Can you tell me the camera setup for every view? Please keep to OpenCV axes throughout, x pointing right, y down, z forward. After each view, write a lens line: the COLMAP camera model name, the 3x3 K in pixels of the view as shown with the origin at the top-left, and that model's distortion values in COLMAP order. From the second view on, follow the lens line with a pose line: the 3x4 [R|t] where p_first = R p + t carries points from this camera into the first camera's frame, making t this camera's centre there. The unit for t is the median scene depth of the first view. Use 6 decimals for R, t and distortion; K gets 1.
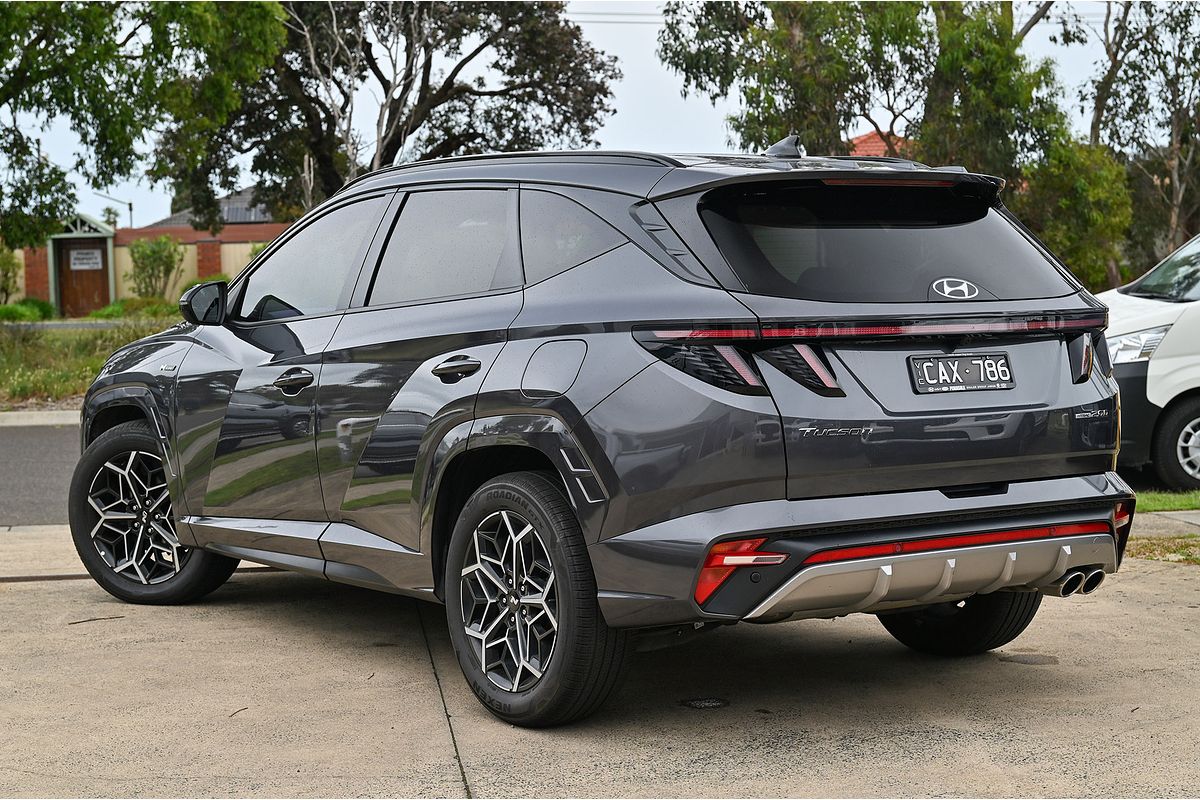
lens RADIAL K [[2019.5, 0, 600.0], [0, 2019.5, 400.0], [0, 0, 1]] dist [0.006028, -0.127376]
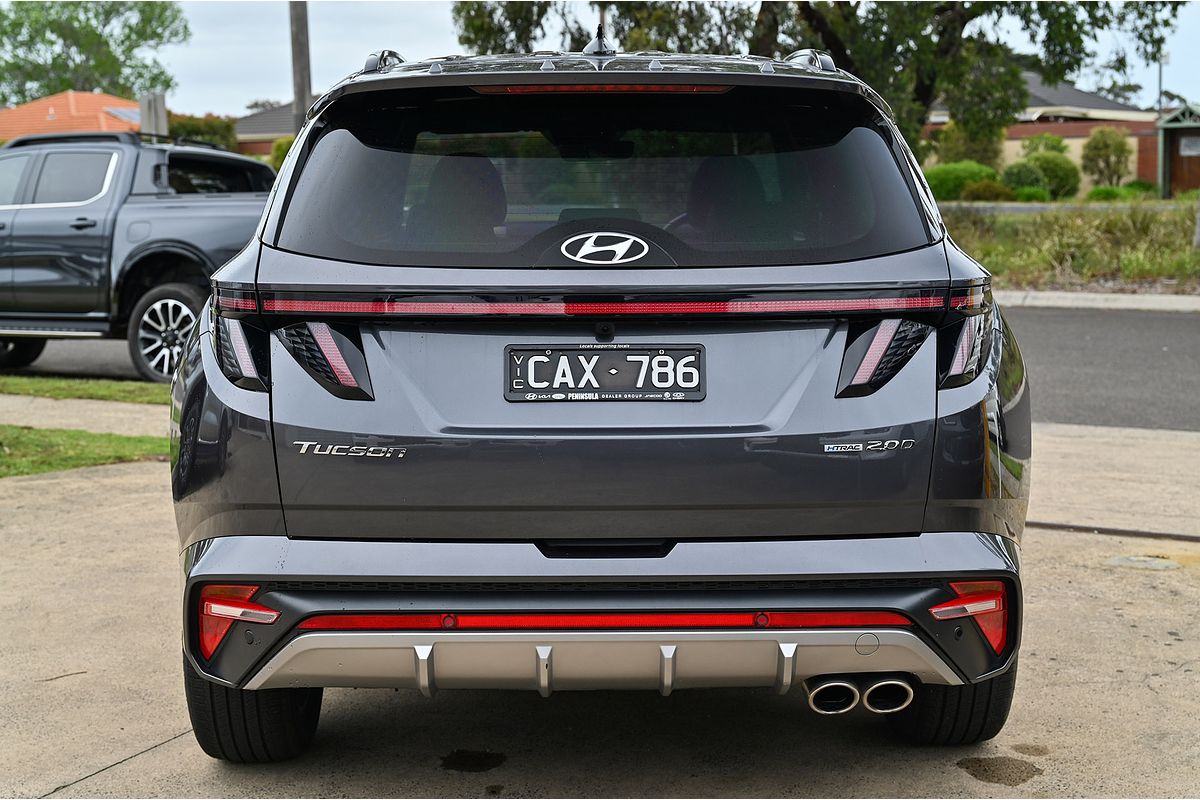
lens RADIAL K [[1780.7, 0, 600.0], [0, 1780.7, 400.0], [0, 0, 1]] dist [0.005718, -0.009606]
pose [[0.853589, 0.078819, -0.514950, 0.488348], [-0.041854, 0.995669, 0.083020, -0.054348], [0.519264, -0.049312, 0.853190, 0.493209]]
